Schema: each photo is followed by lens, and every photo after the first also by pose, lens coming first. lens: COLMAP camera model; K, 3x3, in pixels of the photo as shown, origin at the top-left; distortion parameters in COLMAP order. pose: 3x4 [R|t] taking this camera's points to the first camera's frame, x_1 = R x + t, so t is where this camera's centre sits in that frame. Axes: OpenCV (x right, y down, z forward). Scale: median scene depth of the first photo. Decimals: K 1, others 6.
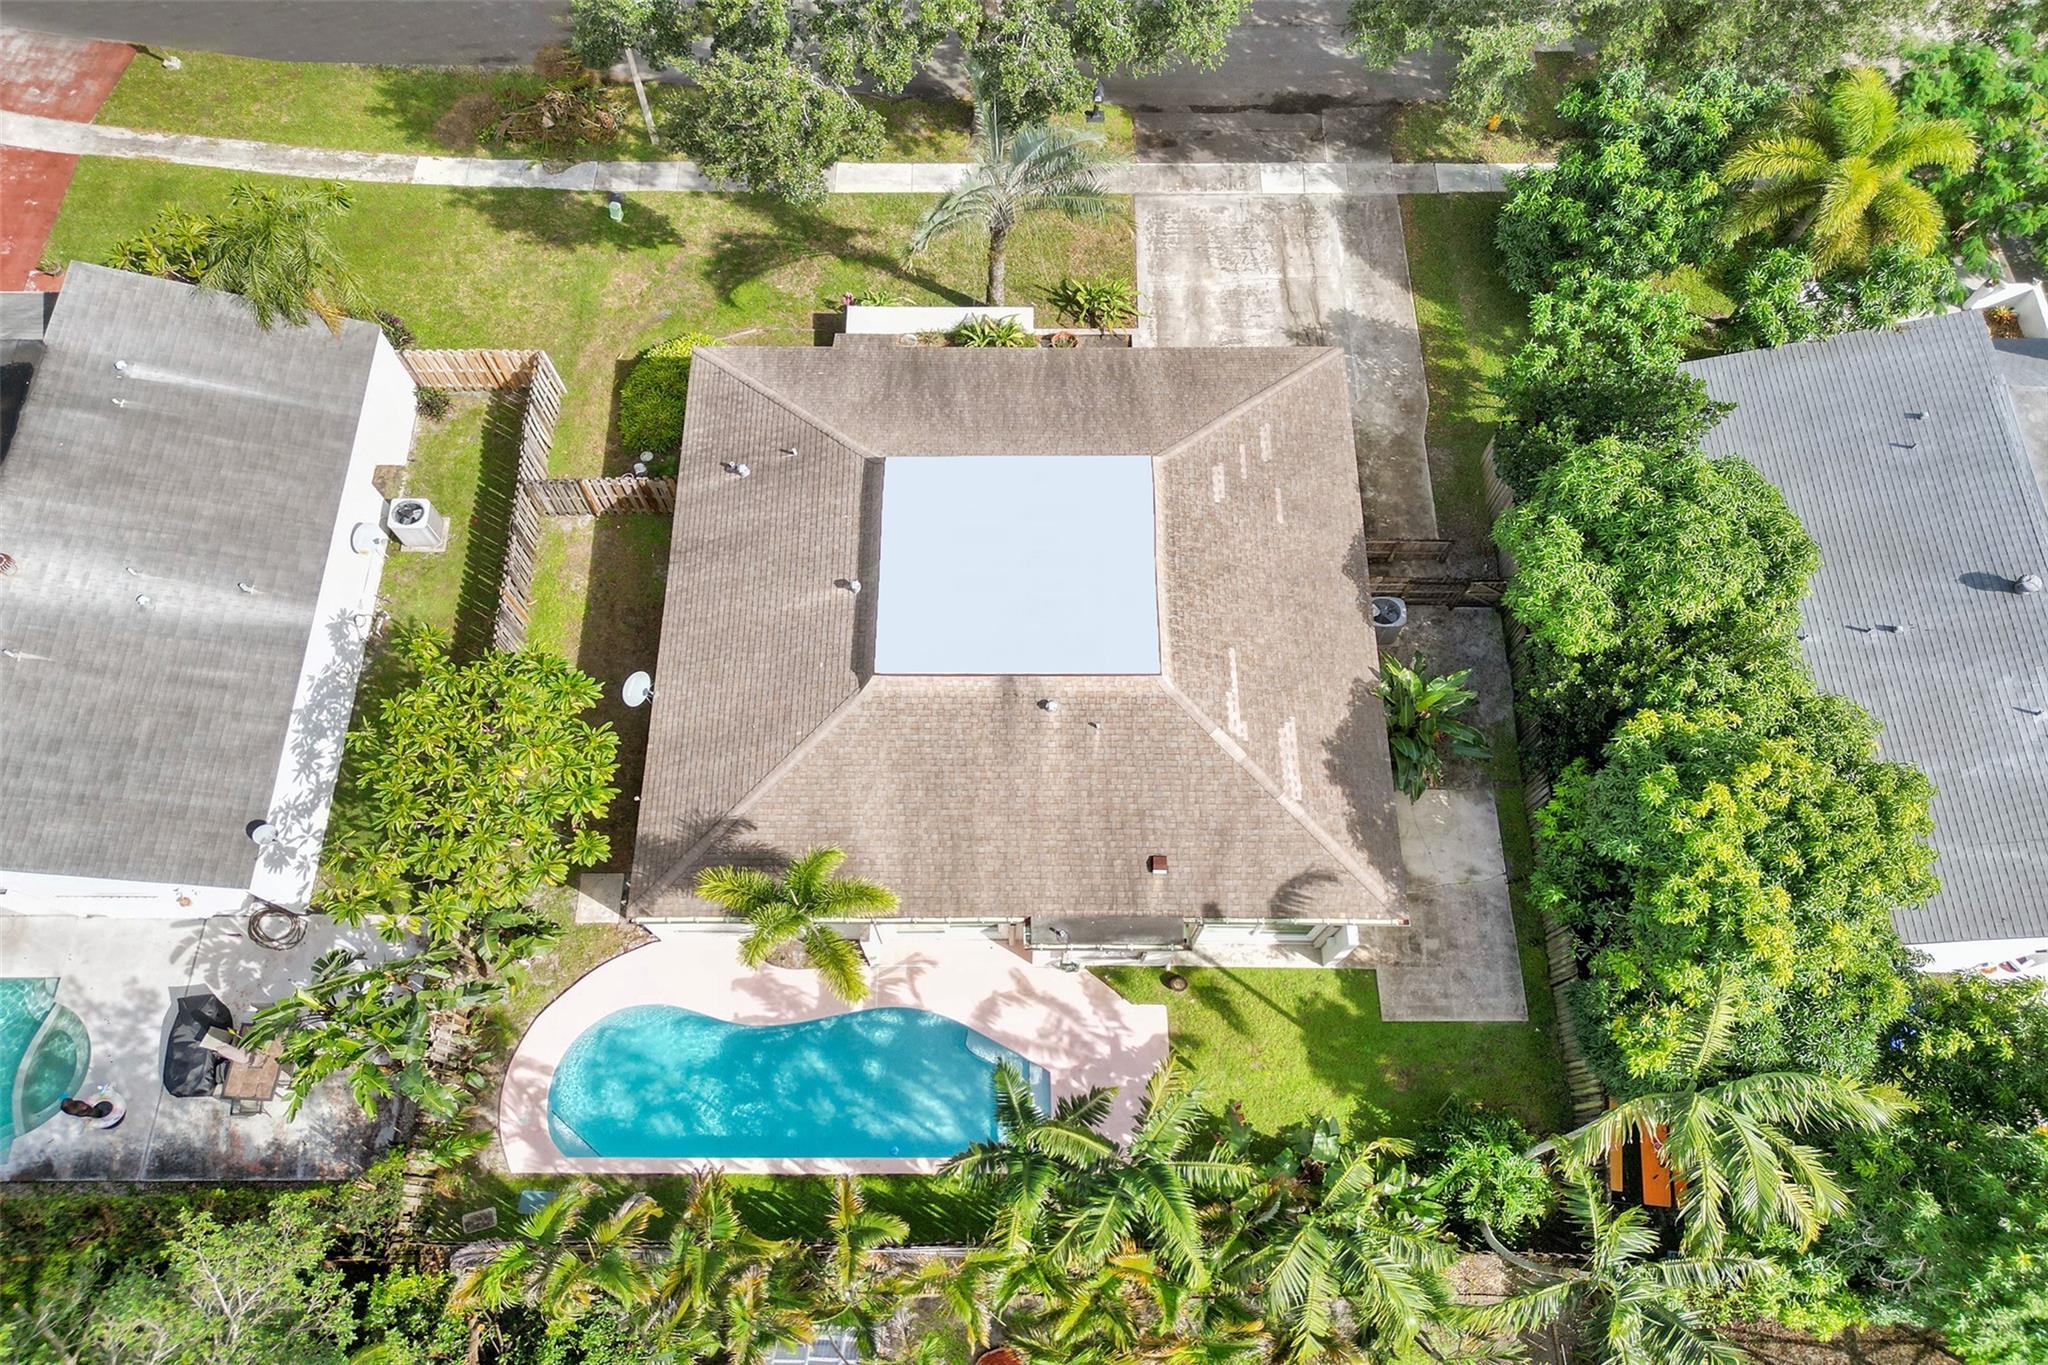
lens RADIAL K [[1298.7, 0, 1013.5], [0, 1298.7, 680.8], [0, 0, 1]] dist [0.048814, -0.027999]
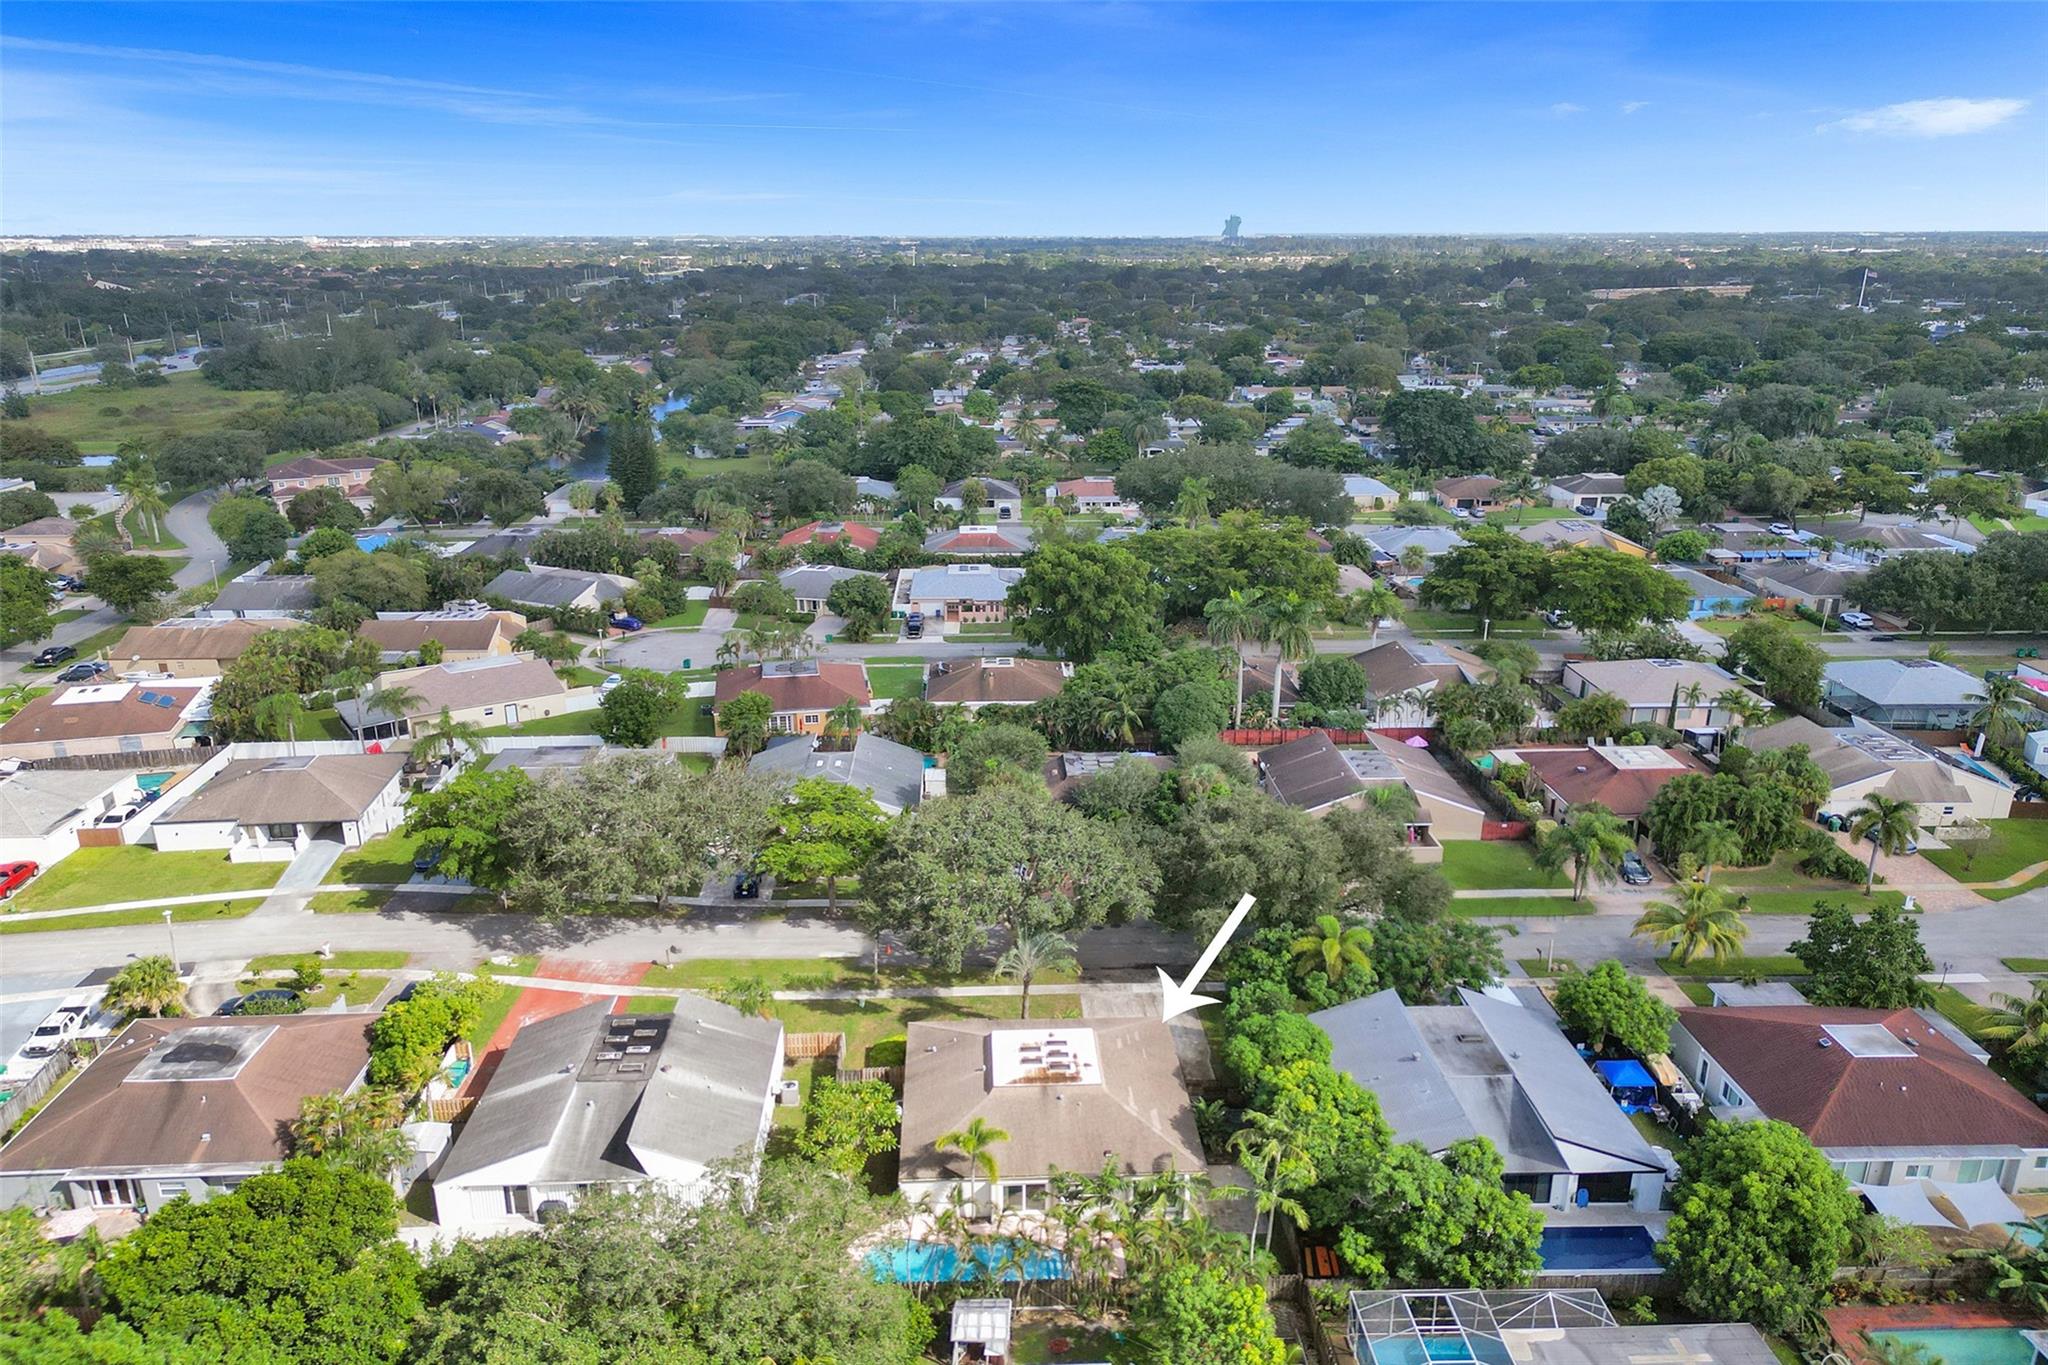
lens RADIAL K [[1298.7, 0, 1018.3], [0, 1298.7, 681.8], [0, 0, 1]] dist [0.048814, -0.027999]
pose [[0.998764, -0.016634, 0.046843, -0.162012], [0.046305, 0.654043, -0.755039, 1.405905], [-0.018078, 0.756275, 0.654004, -1.313325]]
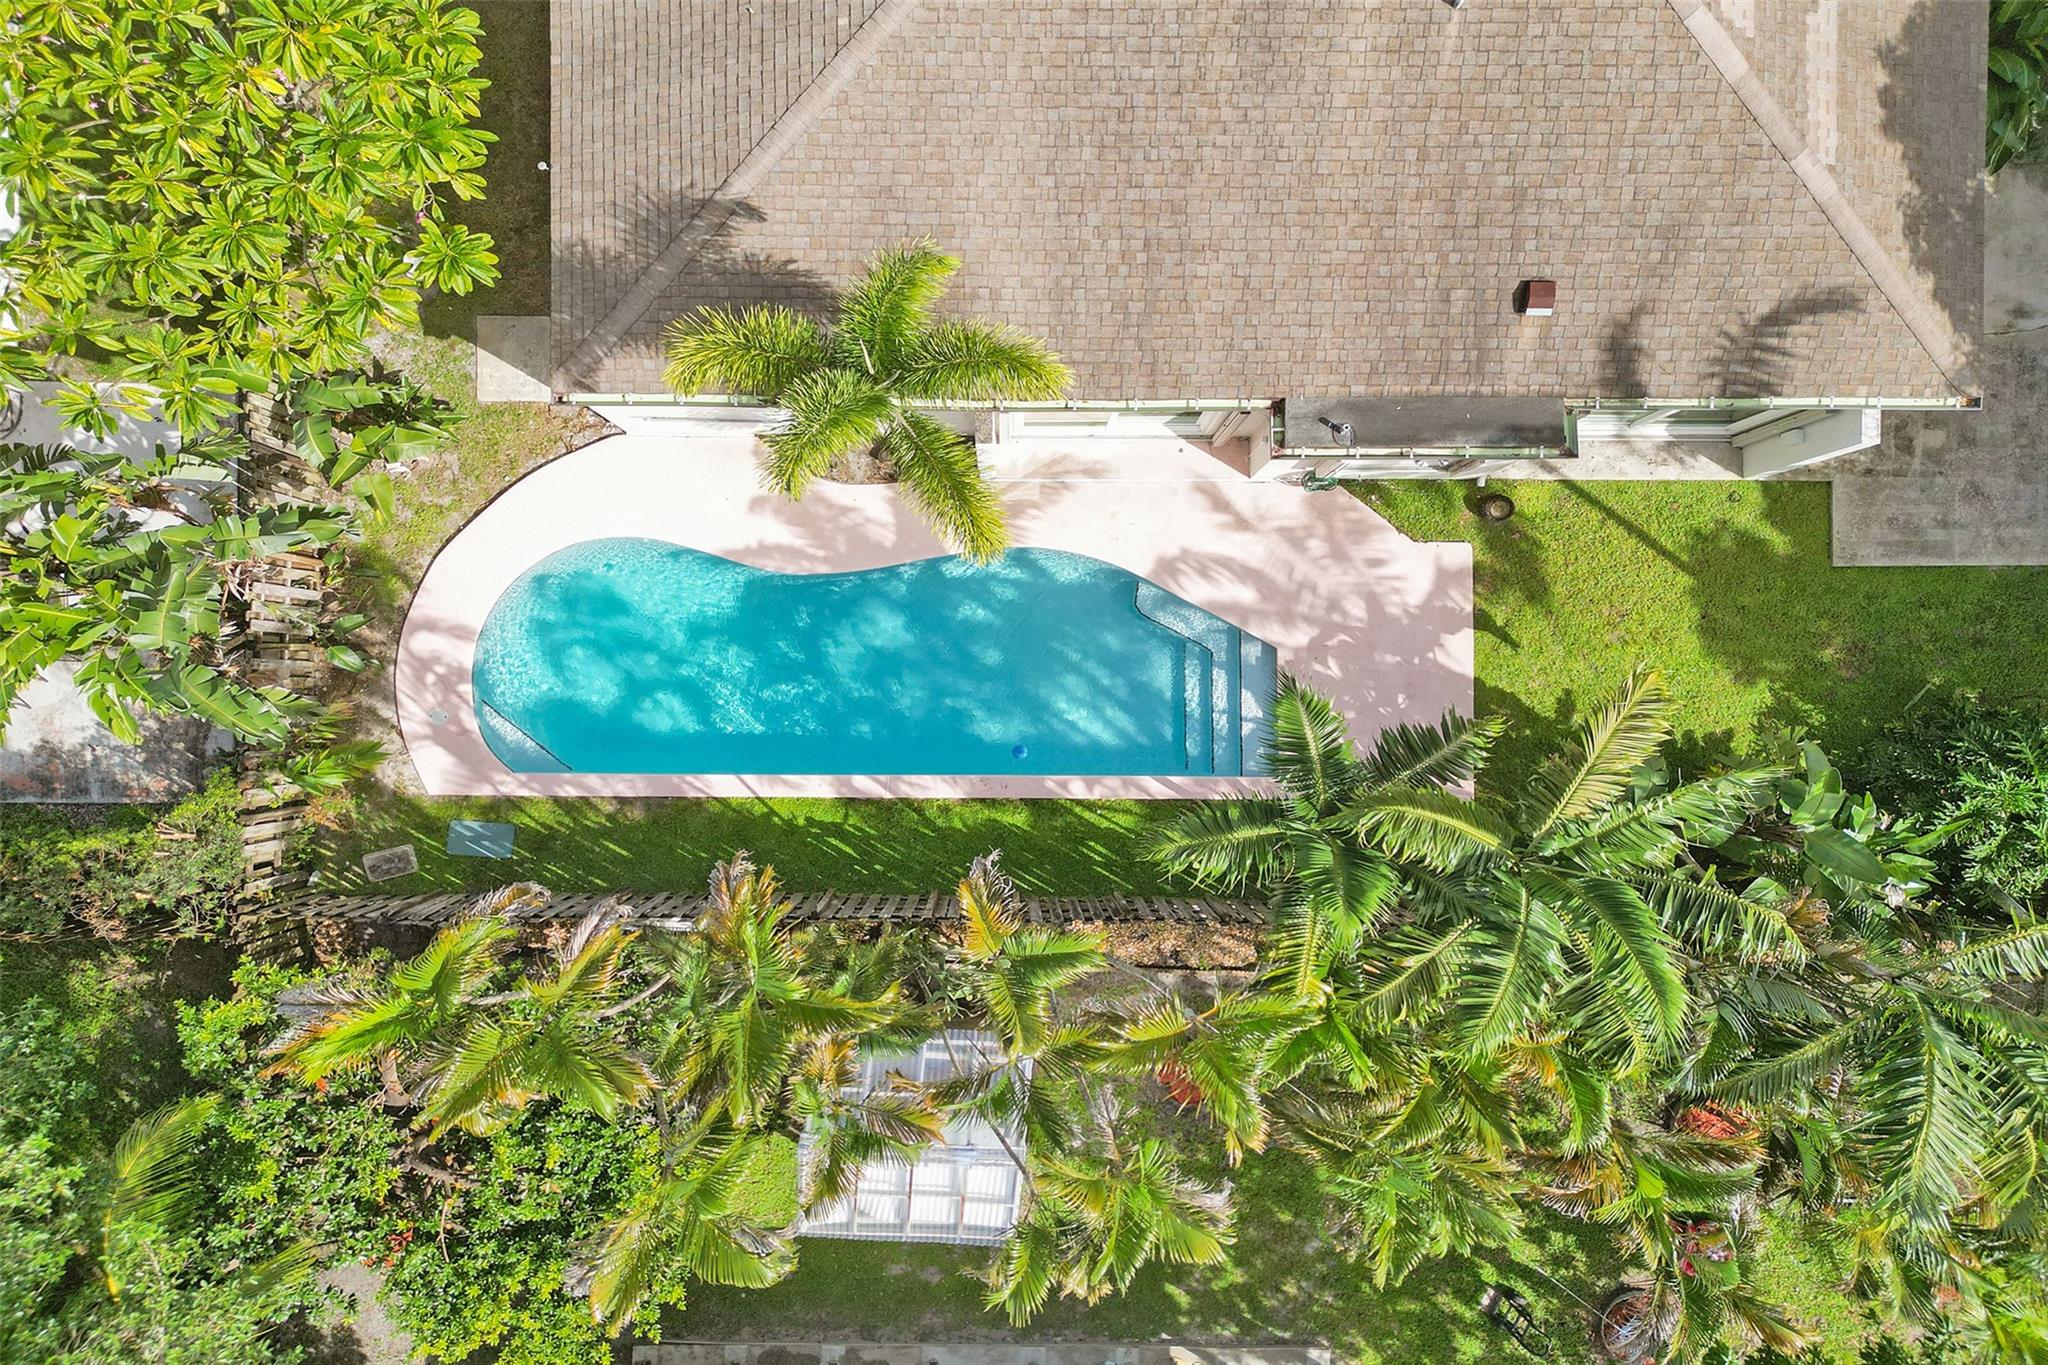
lens RADIAL K [[1298.7, 0, 1031.0], [0, 1298.7, 685.8], [0, 0, 1]] dist [0.048814, -0.027999]
pose [[0.999922, -0.000293, 0.012463, -0.098582], [-0.004621, 0.919787, 0.392391, 0.075379], [-0.011578, -0.392418, 0.919714, 0.432873]]
